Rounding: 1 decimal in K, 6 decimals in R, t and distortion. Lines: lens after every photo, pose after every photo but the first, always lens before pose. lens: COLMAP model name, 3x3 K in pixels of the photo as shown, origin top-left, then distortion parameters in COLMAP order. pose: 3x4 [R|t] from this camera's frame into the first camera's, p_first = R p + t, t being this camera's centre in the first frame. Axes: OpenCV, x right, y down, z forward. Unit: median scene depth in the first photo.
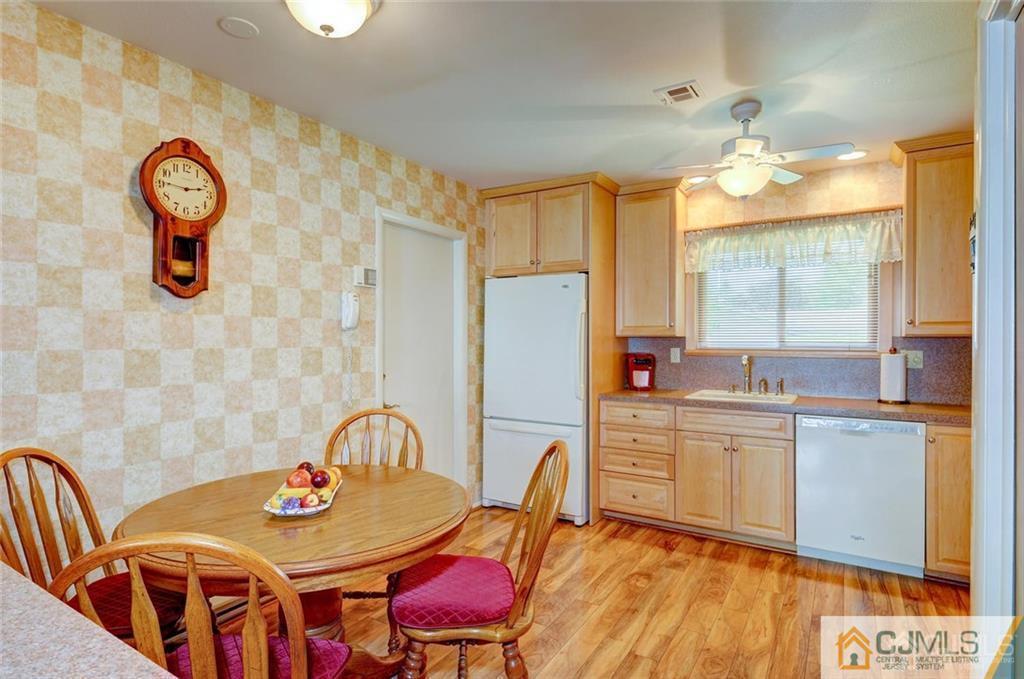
lens RADIAL K [[525.6, 0, 512.0], [0, 525.6, 339.5], [0, 0, 1]] dist [0.002030, -0.000056]
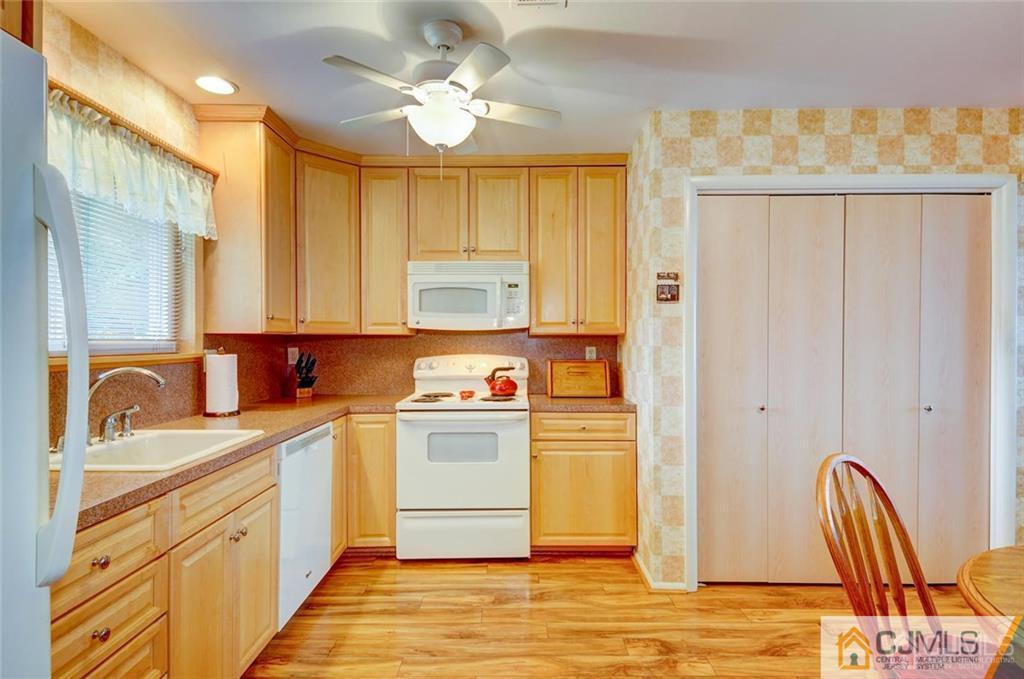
lens RADIAL K [[525.6, 0, 512.0], [0, 525.6, 339.5], [0, 0, 1]] dist [0.002030, -0.000056]
pose [[-0.525882, -0.000325, 0.850557, -0.177438], [-0.001906, 0.999998, -0.000796, 0.003988], [-0.850555, -0.002040, -0.525882, 0.930351]]
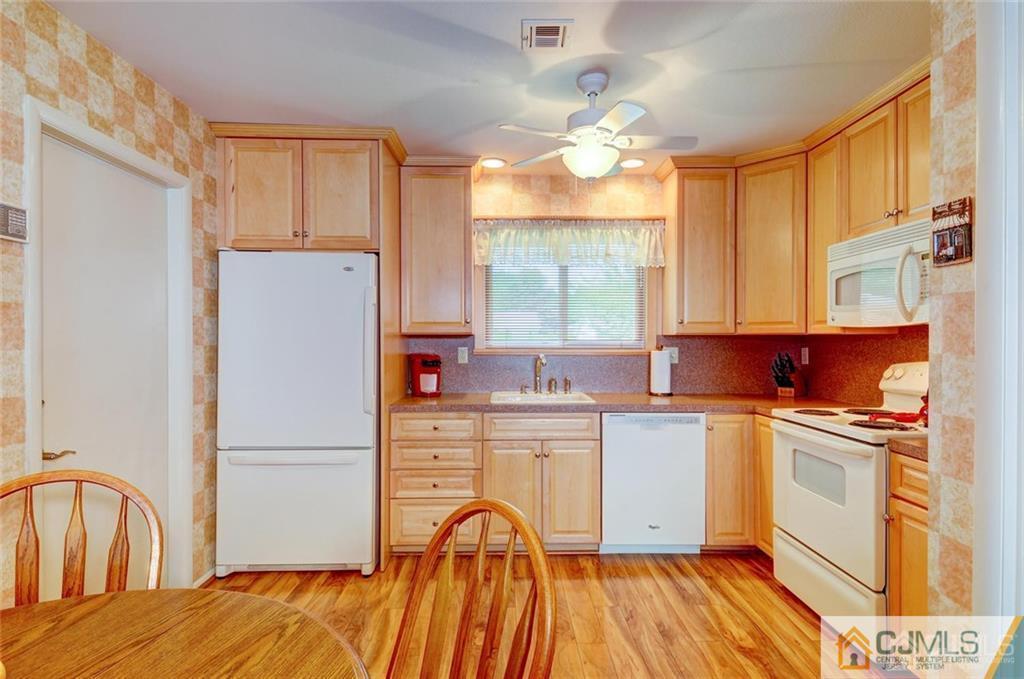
lens RADIAL K [[511.7, 0, 510.4], [0, 511.7, 341.9], [0, 0, 1]] dist [0.029510, -0.024365]
pose [[0.839954, -0.004112, 0.542642, -0.108650], [0.000870, 0.999980, 0.006230, 0.001623], [-0.542657, -0.004761, 0.839941, 0.238094]]
